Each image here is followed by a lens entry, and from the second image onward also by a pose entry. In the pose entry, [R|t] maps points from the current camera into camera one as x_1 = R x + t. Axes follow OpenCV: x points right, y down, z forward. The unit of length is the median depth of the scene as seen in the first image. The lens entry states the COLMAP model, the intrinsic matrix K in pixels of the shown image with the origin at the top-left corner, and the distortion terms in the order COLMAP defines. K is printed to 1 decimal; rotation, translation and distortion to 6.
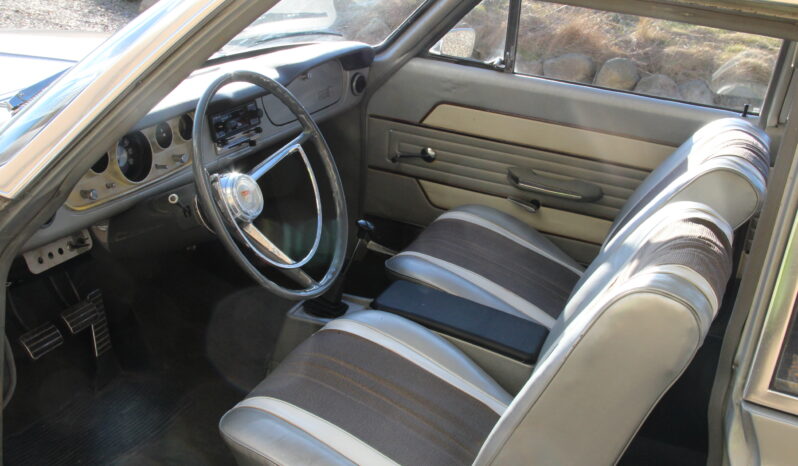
lens RADIAL K [[924.7, 0, 398.9], [0, 924.7, 233.9], [0, 0, 1]] dist [0.015046, 0.000000]
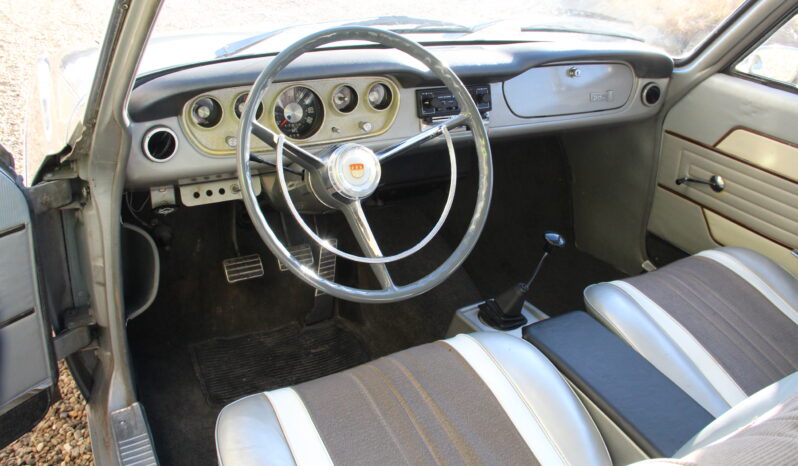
lens RADIAL K [[653.0, 0, 398.4], [0, 653.0, 231.7], [0, 0, 1]] dist [-0.111979, 0.007065]
pose [[0.793163, 0.230191, -0.563830, 0.150434], [-0.214505, 0.972081, 0.095111, -0.033378], [0.569982, 0.045506, 0.820396, 0.332129]]
